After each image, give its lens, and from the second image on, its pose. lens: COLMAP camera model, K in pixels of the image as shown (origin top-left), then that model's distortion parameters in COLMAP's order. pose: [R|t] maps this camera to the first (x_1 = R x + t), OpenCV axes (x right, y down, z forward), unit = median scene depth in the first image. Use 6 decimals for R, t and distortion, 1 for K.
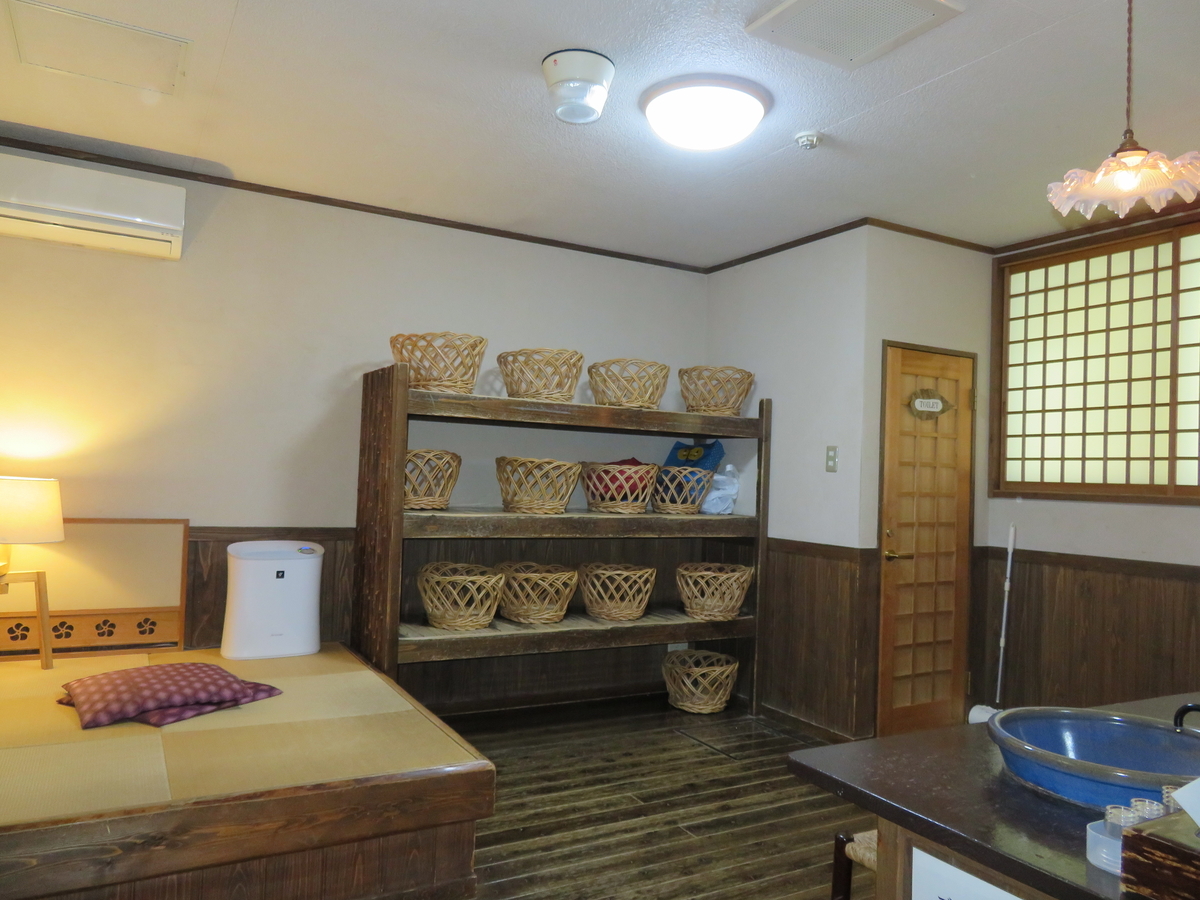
lens RADIAL K [[854.6, 0, 600.0], [0, 854.6, 450.0], [0, 0, 1]] dist [0.005238, 0.002235]
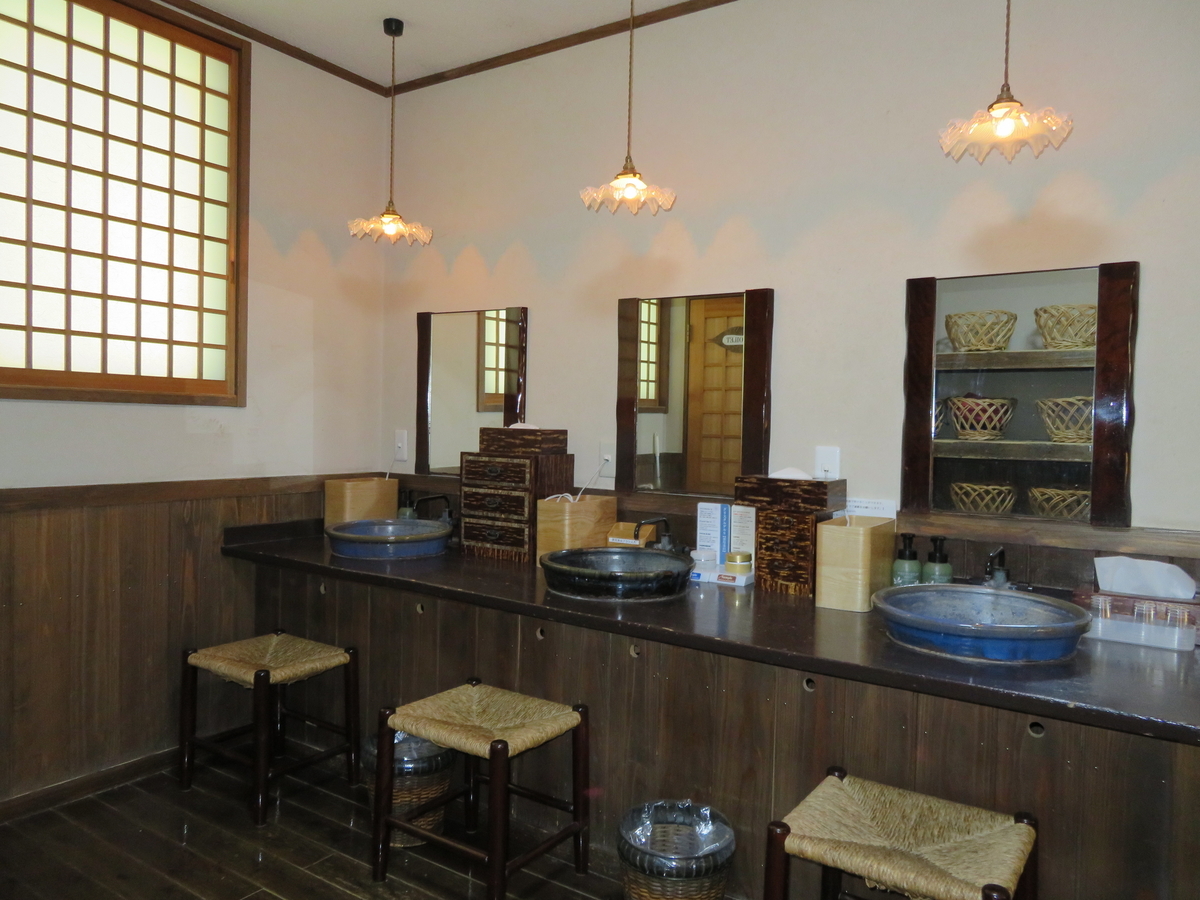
lens RADIAL K [[854.6, 0, 600.0], [0, 854.6, 450.0], [0, 0, 1]] dist [0.005238, 0.002235]
pose [[-0.442160, -0.081784, 0.893200, -0.670334], [-0.077848, 0.995576, 0.052620, 0.054974], [-0.893551, -0.046267, -0.446570, 1.639939]]
